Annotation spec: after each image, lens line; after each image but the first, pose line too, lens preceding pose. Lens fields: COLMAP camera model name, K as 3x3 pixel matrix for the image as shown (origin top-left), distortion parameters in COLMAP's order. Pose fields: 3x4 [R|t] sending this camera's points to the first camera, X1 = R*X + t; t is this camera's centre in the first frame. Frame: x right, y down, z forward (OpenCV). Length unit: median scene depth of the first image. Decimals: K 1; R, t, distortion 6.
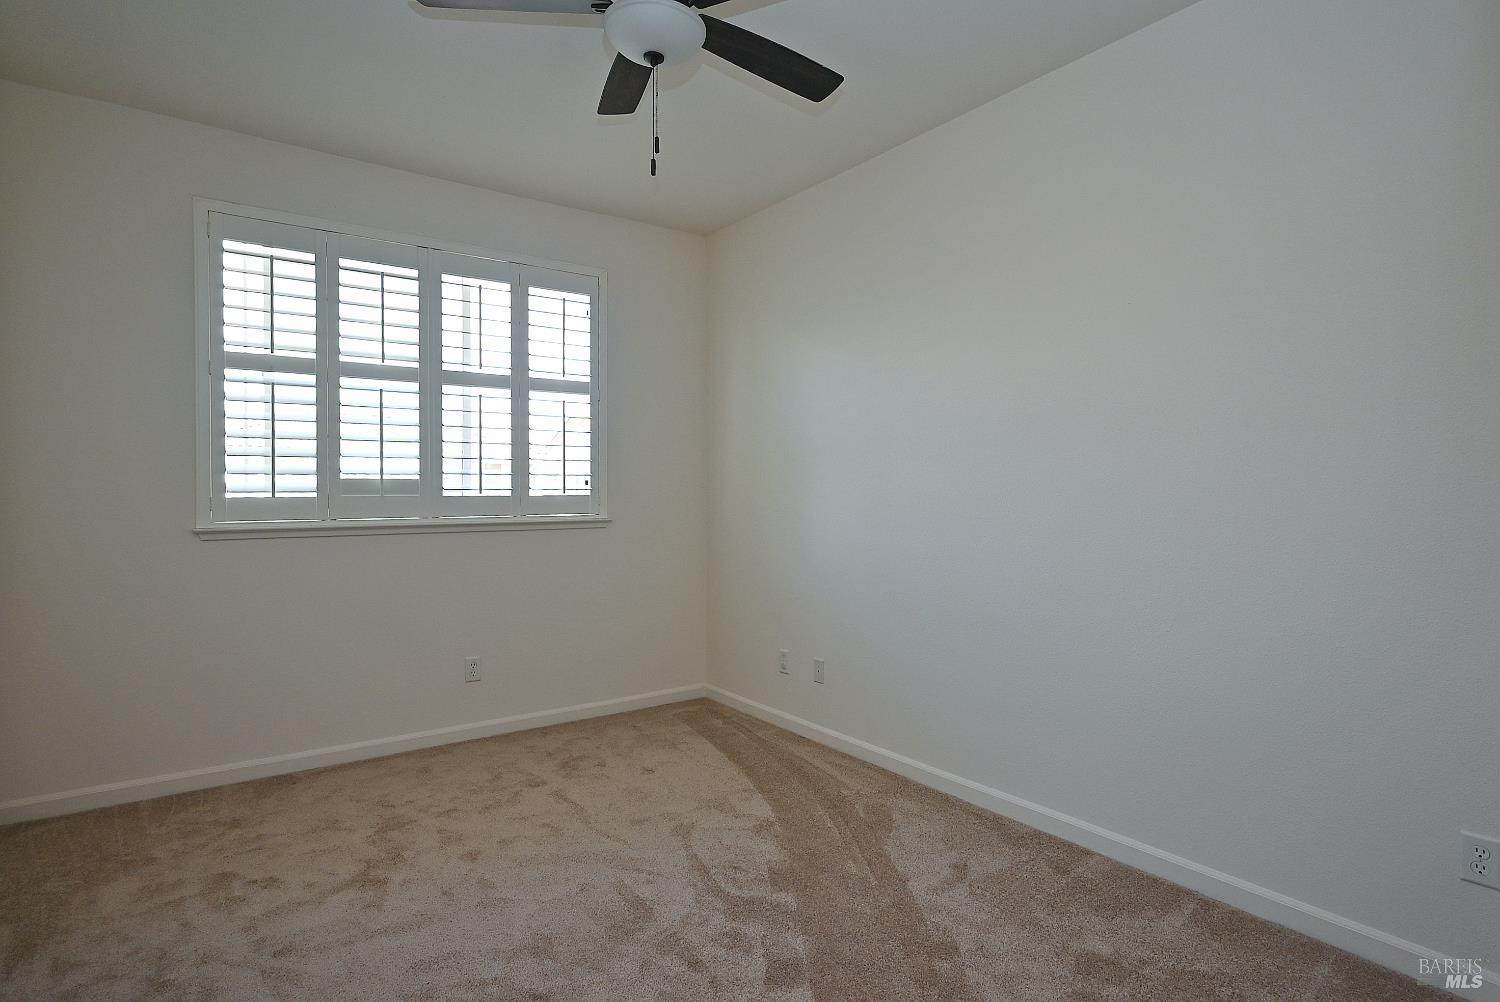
lens RADIAL K [[775.0, 0, 750.1], [0, 775.0, 502.7], [0, 0, 1]] dist [-0.000094, 0.001092]
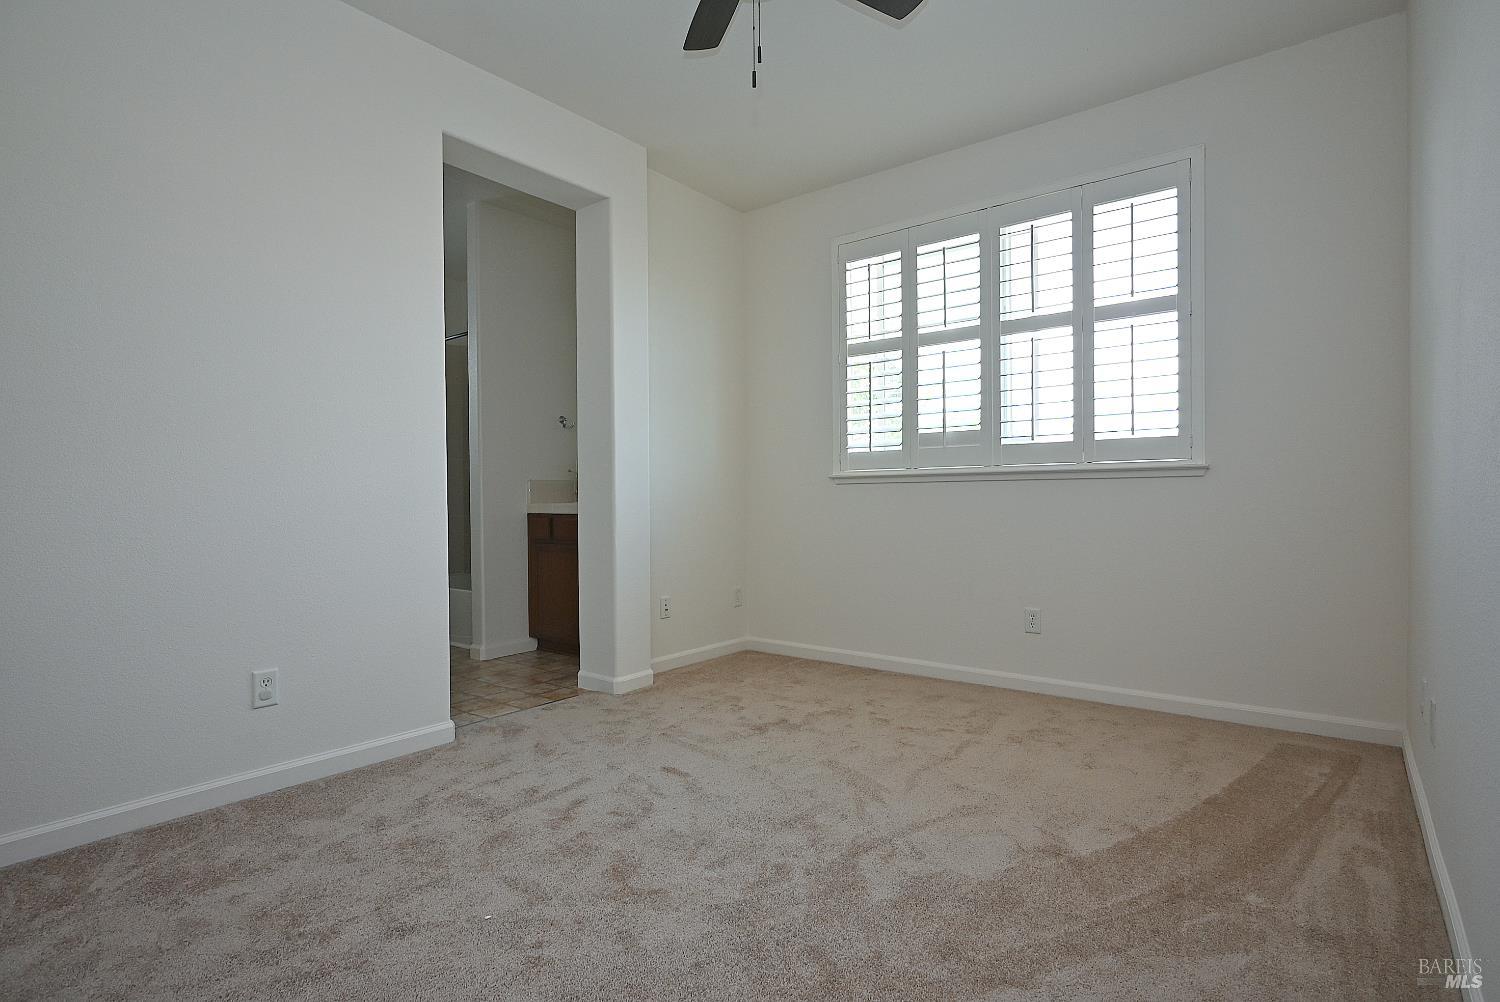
lens RADIAL K [[742.1, 0, 750.4], [0, 742.1, 500.5], [0, 0, 1]] dist [-0.002788, 0.001440]
pose [[0.291279, 0.004005, -0.956630, 0.471272], [-0.004097, 0.999987, 0.002939, 0.067407], [0.956629, 0.003063, 0.291292, 0.419126]]
